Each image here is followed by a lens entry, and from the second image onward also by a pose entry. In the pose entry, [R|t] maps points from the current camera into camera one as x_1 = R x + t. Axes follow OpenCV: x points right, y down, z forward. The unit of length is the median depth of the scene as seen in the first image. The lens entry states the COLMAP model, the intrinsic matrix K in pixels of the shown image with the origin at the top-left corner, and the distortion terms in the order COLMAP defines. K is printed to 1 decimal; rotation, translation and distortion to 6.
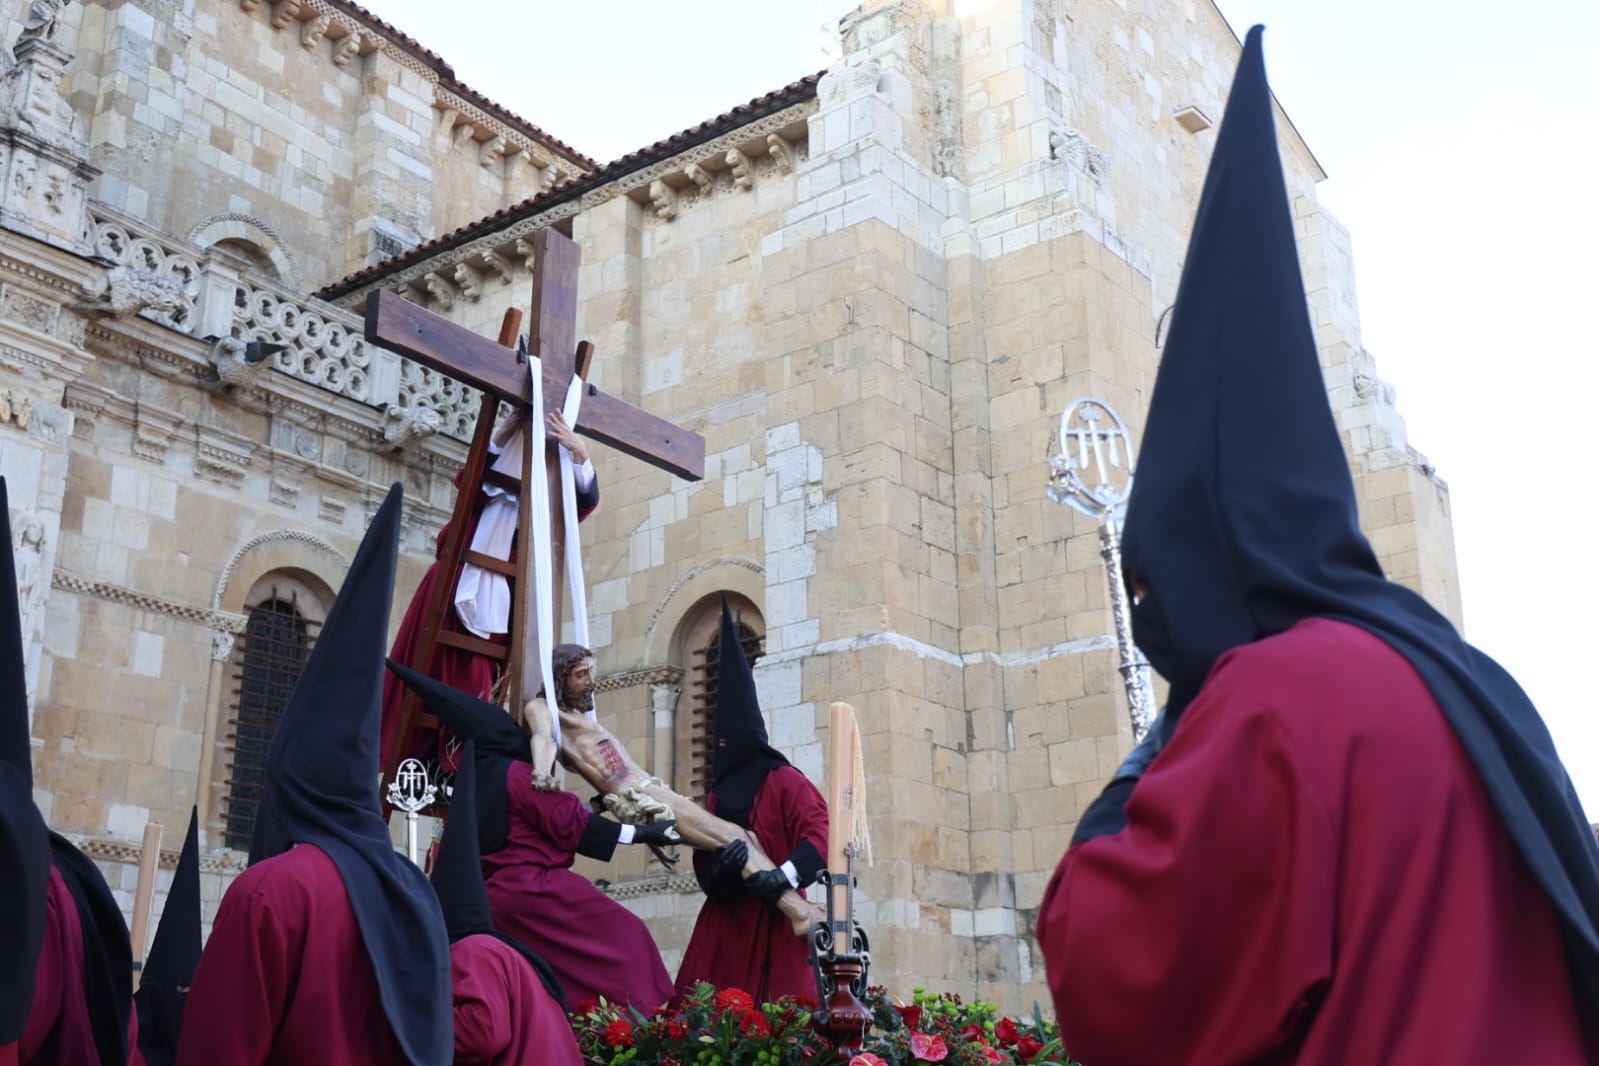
lens RADIAL K [[1895.6, 0, 802.6], [0, 1895.6, 537.4], [0, 0, 1]] dist [0.012144, 0.000000]
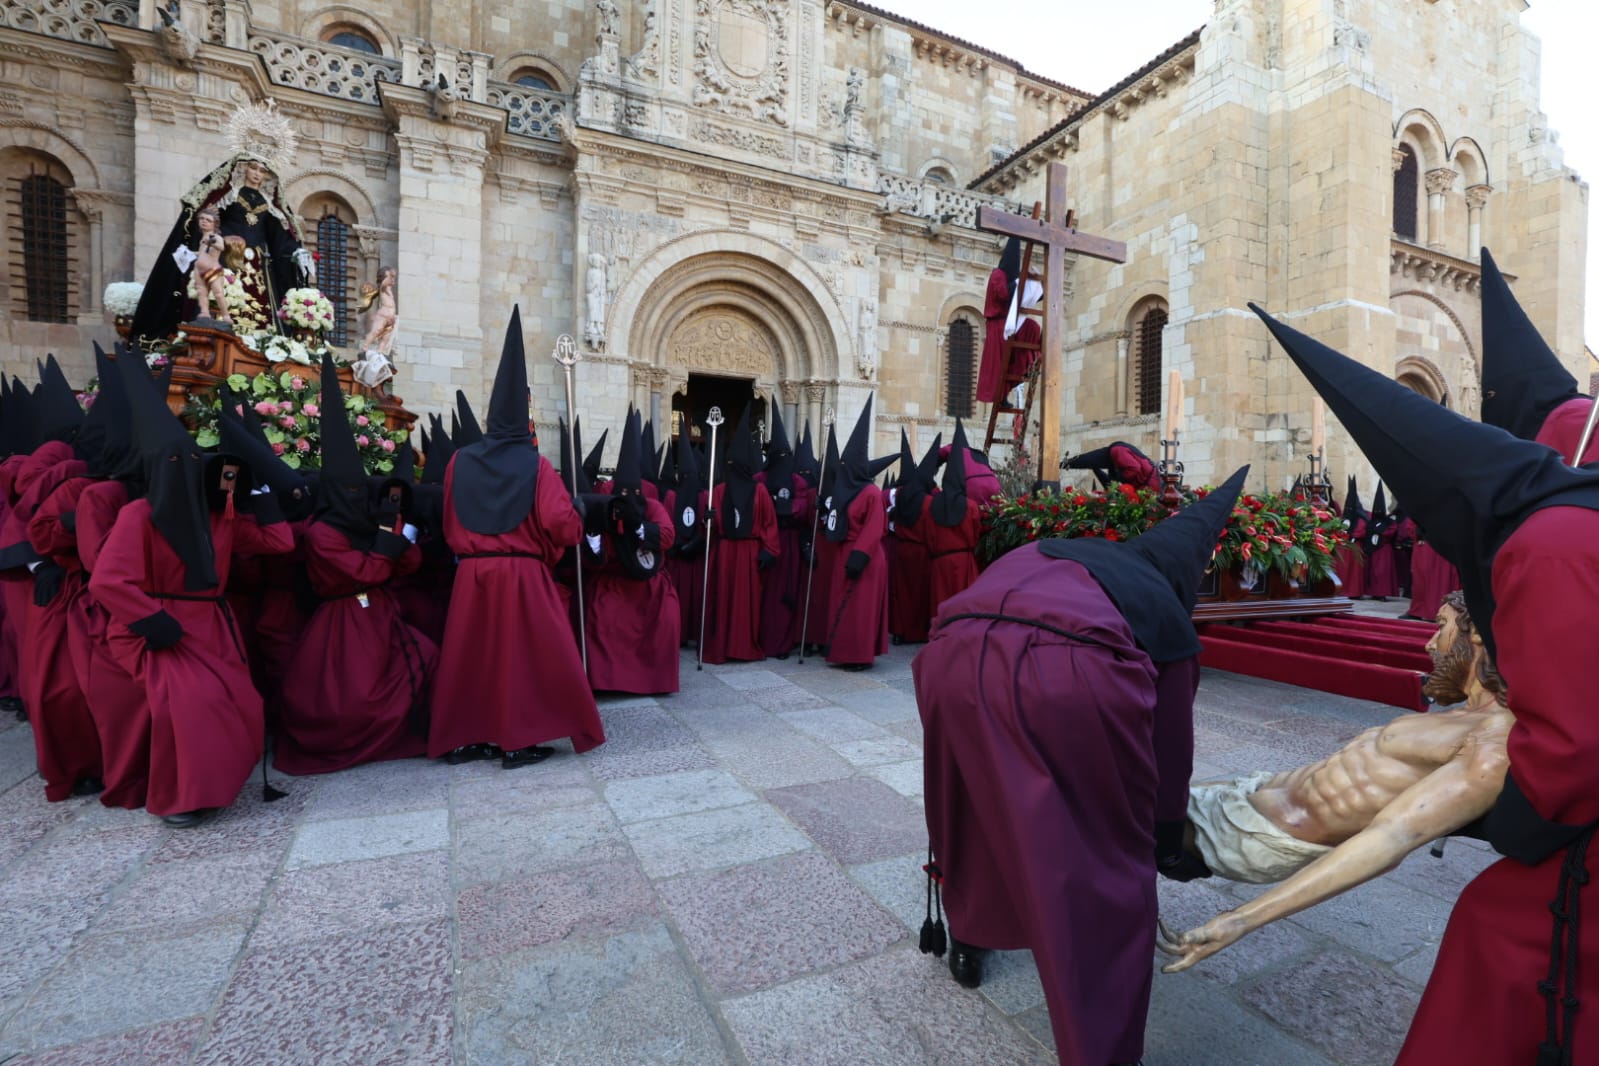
lens RADIAL K [[731.4, 0, 798.8], [0, 731.4, 536.3], [0, 0, 1]] dist [-0.035593, 0.005119]
pose [[0.876701, 0.033167, -0.479890, 0.016237], [0.130051, 0.944127, 0.302839, -0.017358], [0.463121, -0.327909, 0.823404, -0.015115]]
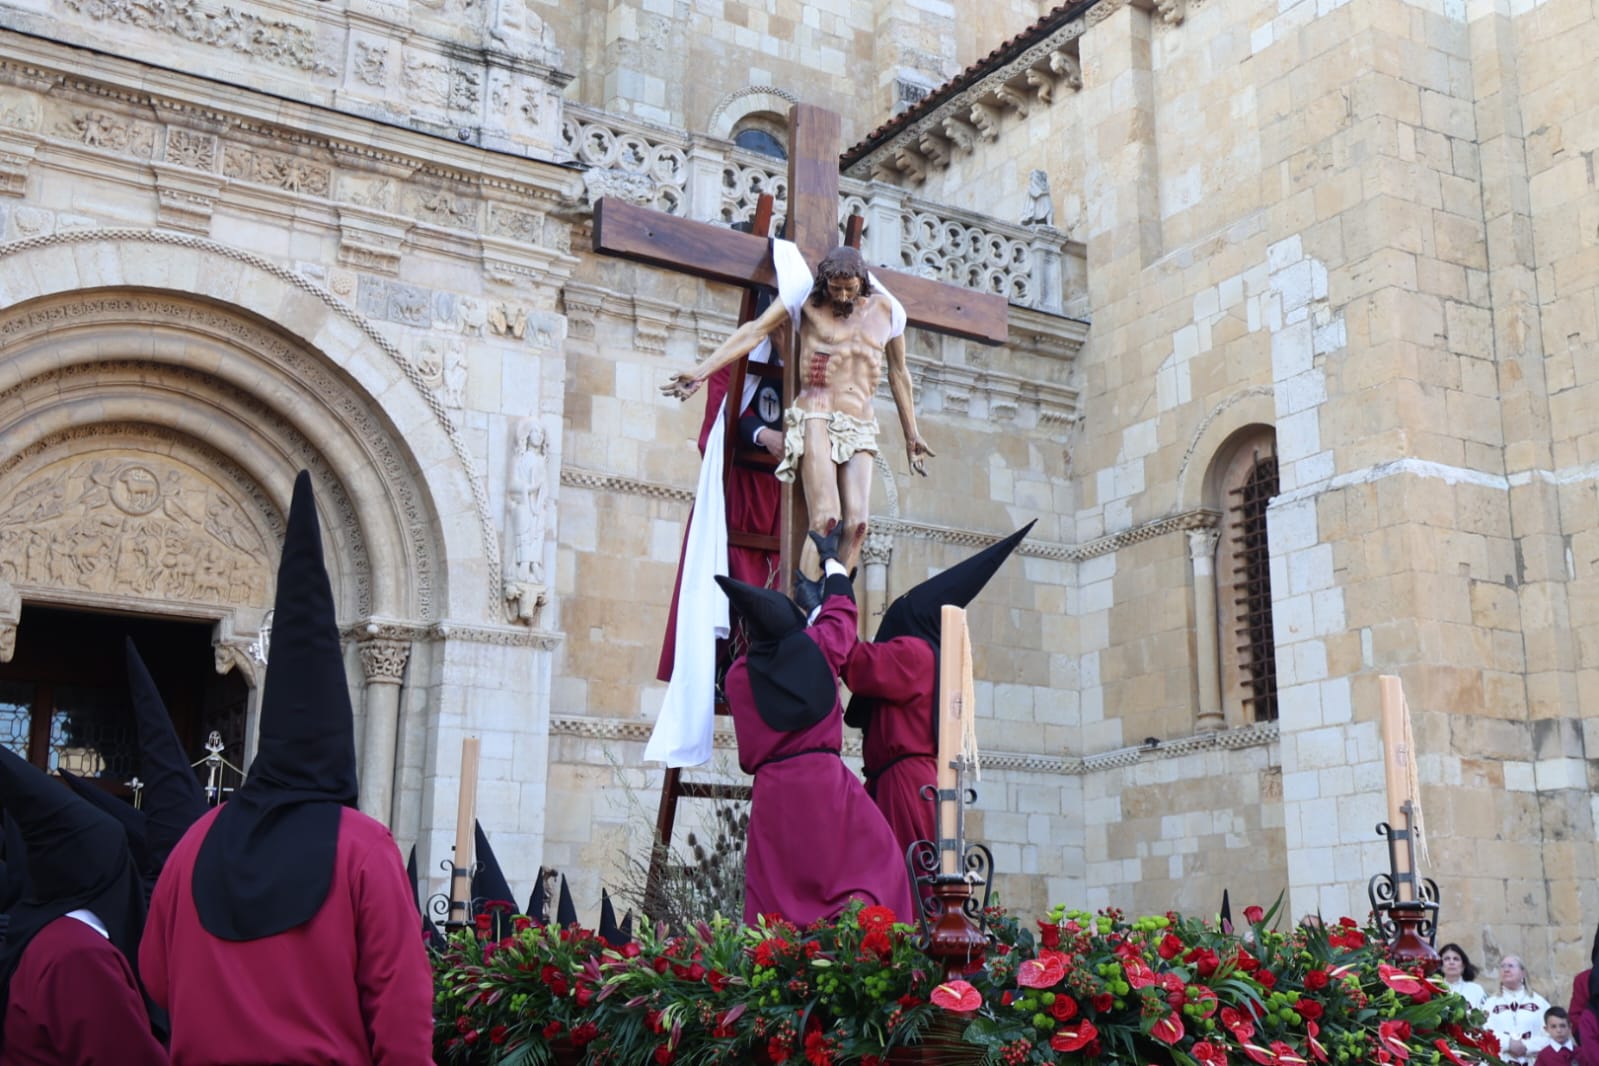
lens RADIAL K [[1977.7, 0, 807.7], [0, 1977.7, 522.2], [0, 0, 1]] dist [0.015689, 0.000000]
pose [[0.934526, -0.075052, -0.347892, 0.095293], [0.102668, 0.992806, 0.061610, -0.006548], [0.340765, -0.093294, 0.935508, 0.022870]]
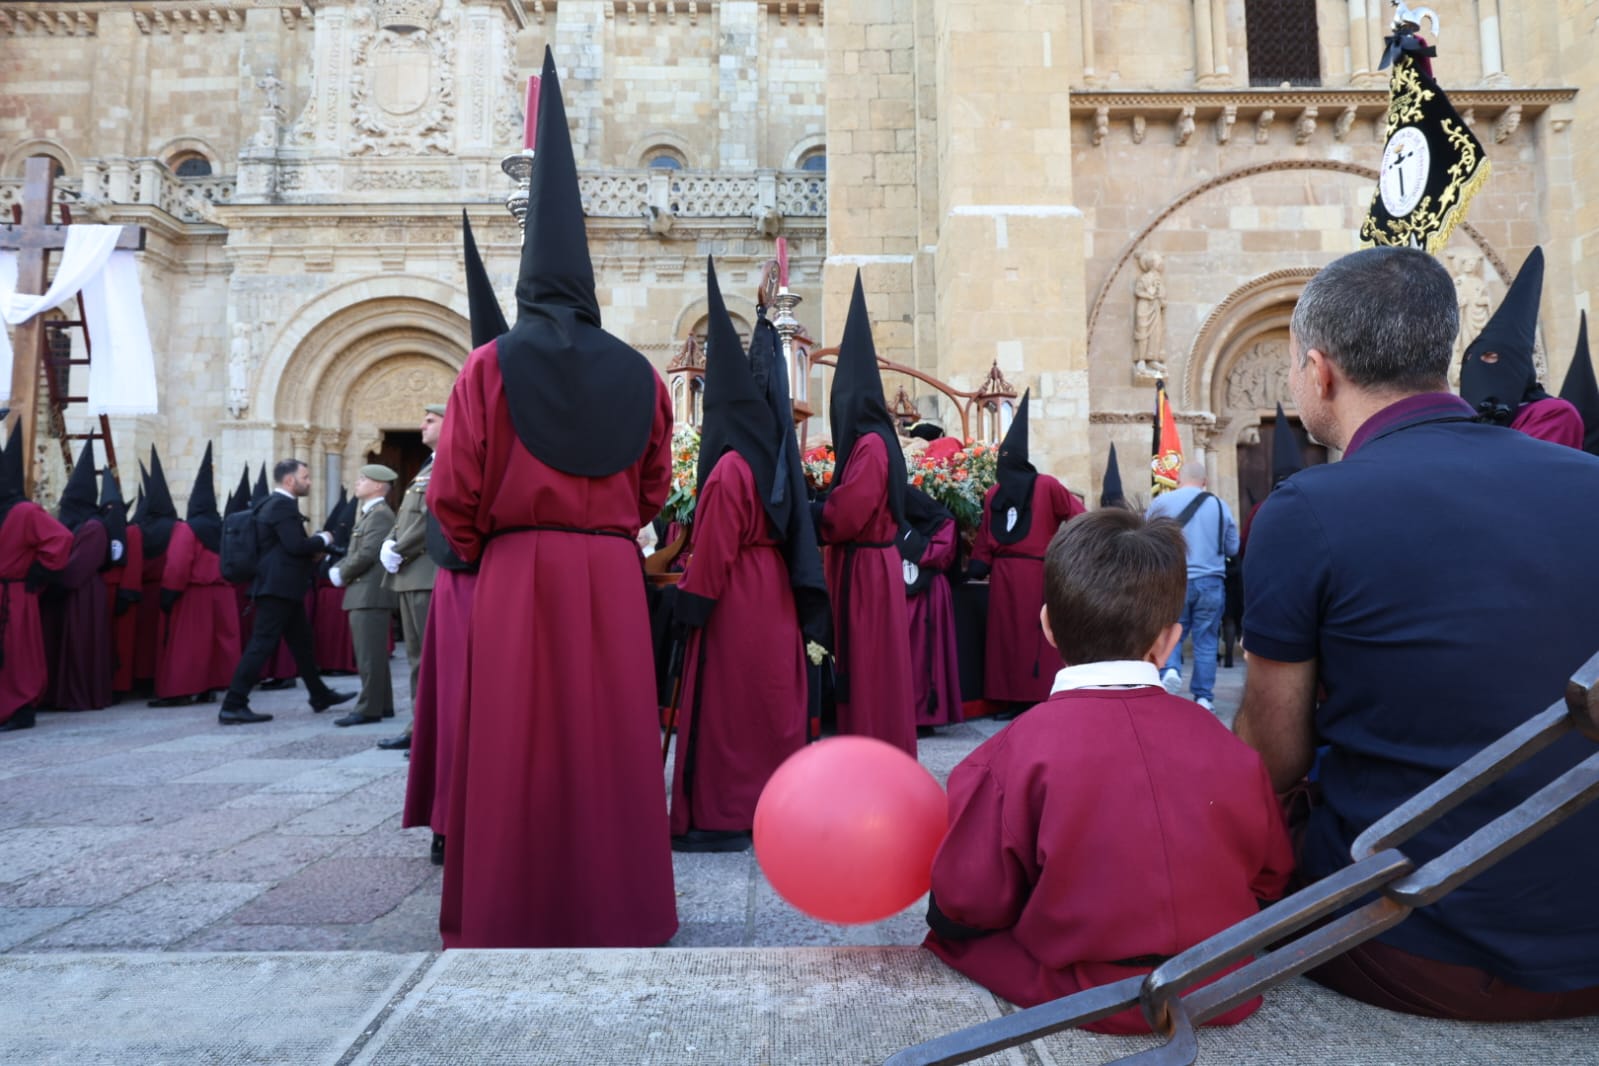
lens RADIAL K [[866.8, 0, 803.5], [0, 866.8, 539.9], [0, 0, 1]] dist [-0.020366, 0.001732]
pose [[0.609131, -0.052408, -0.791336, 0.526780], [0.252031, 0.958880, 0.130498, 0.158701], [0.751957, -0.278932, 0.597292, 0.458137]]
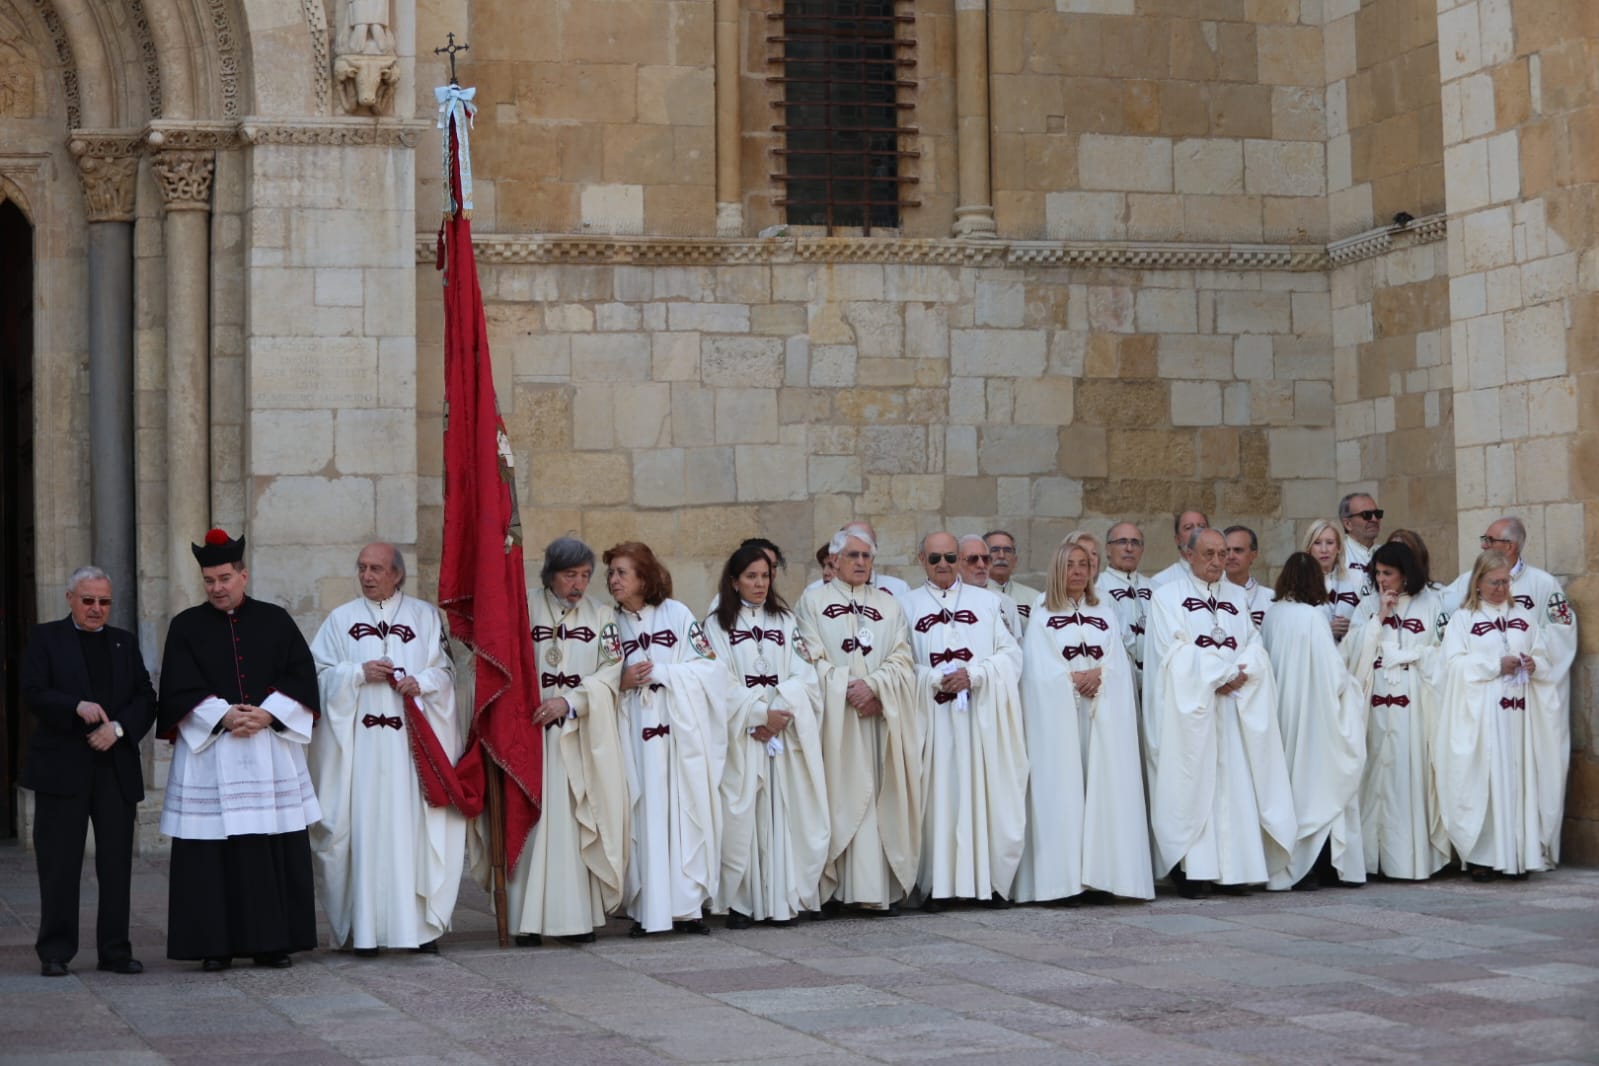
lens RADIAL K [[3231.2, 0, 796.7], [0, 3231.2, 531.2], [0, 0, 1]] dist [-0.270664, 0.000000]
pose [[0.816004, -0.021599, -0.577643, 0.360553], [0.196033, 0.950423, 0.241388, -0.010931], [0.543791, -0.310210, 0.779783, 0.057722]]
